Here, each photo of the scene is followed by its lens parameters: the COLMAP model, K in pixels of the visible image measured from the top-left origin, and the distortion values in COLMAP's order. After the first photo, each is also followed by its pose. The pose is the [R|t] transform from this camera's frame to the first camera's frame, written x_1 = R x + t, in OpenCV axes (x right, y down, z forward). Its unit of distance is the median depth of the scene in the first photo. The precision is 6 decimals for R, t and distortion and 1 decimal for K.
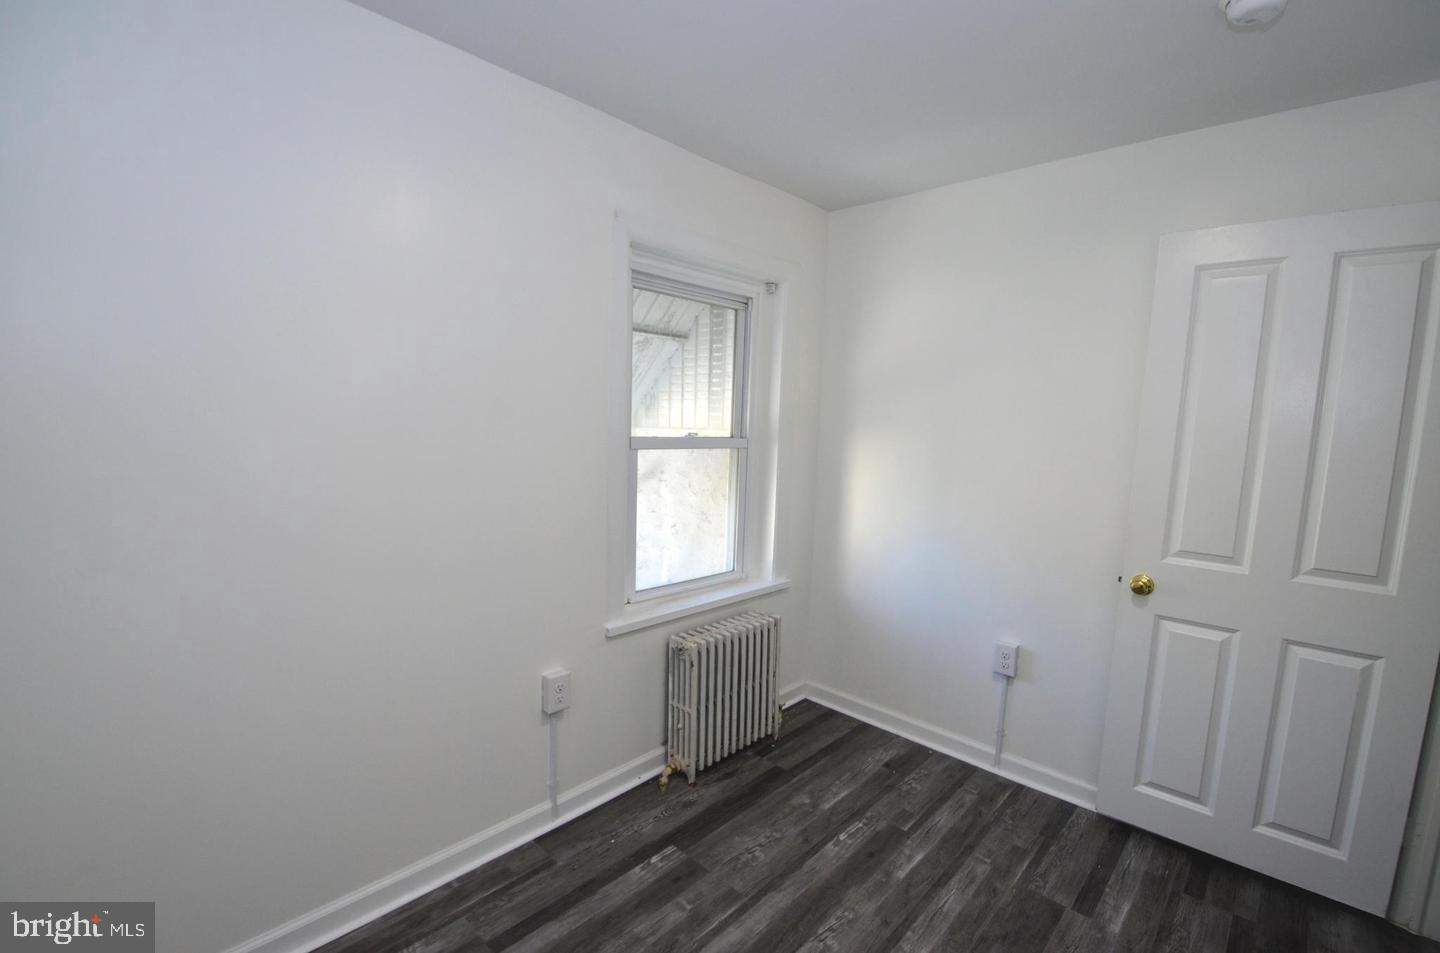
lens RADIAL K [[628.1, 0, 731.9], [0, 628.1, 497.9], [0, 0, 1]] dist [0.020025, -0.027139]
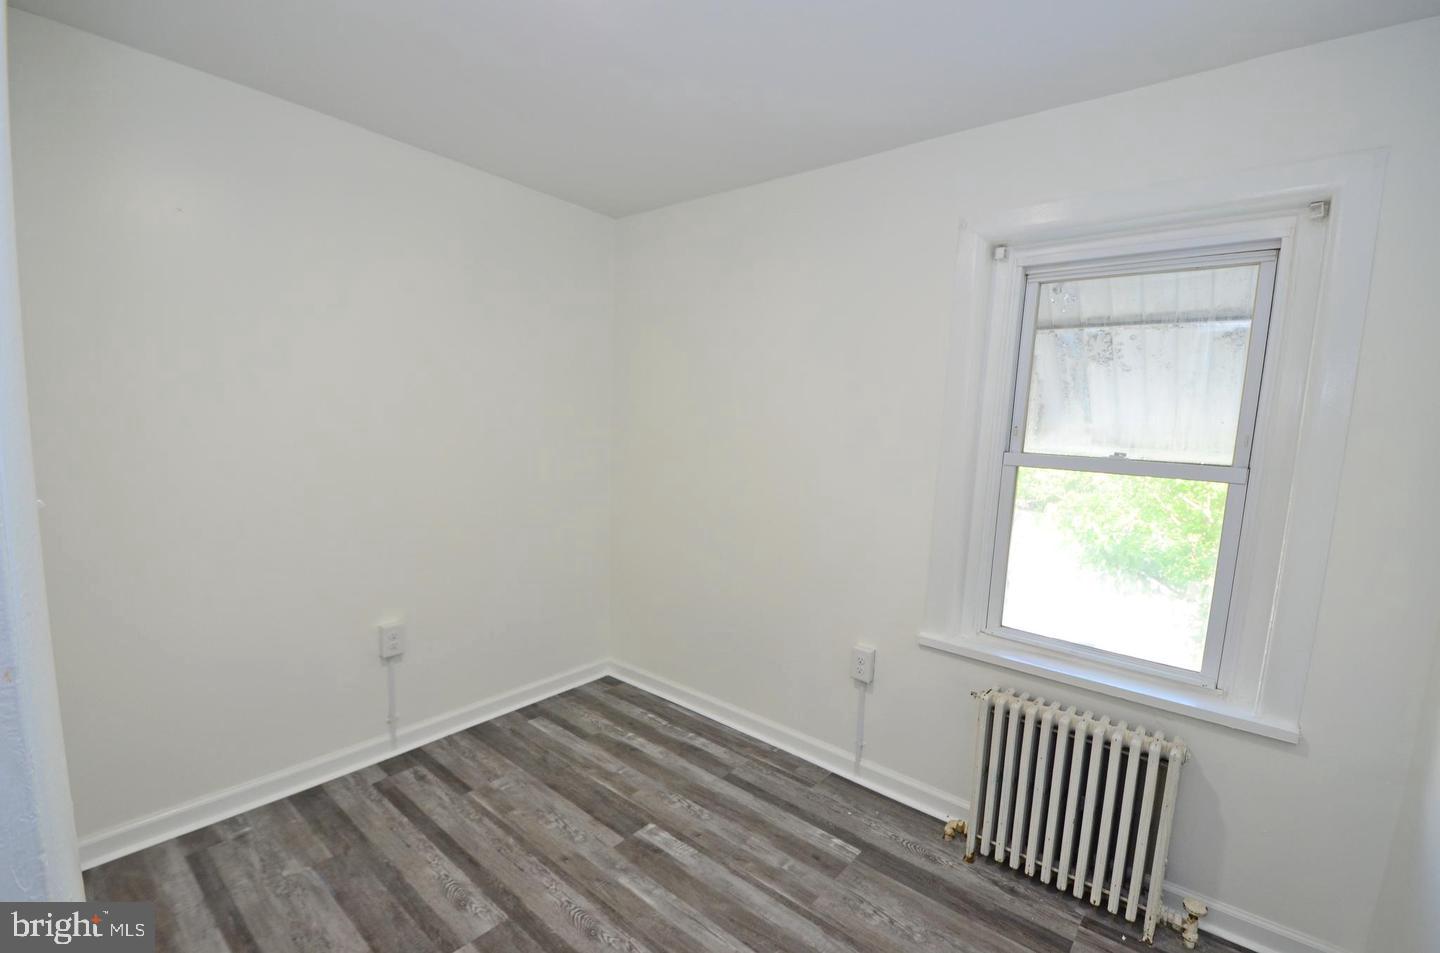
lens RADIAL K [[628.1, 0, 731.9], [0, 628.1, 497.9], [0, 0, 1]] dist [0.020025, -0.027139]
pose [[0.060900, 0.100499, -0.993072, 0.795605], [-0.163033, 0.982559, 0.089437, -0.052502], [0.984739, 0.156456, 0.076222, 0.610369]]
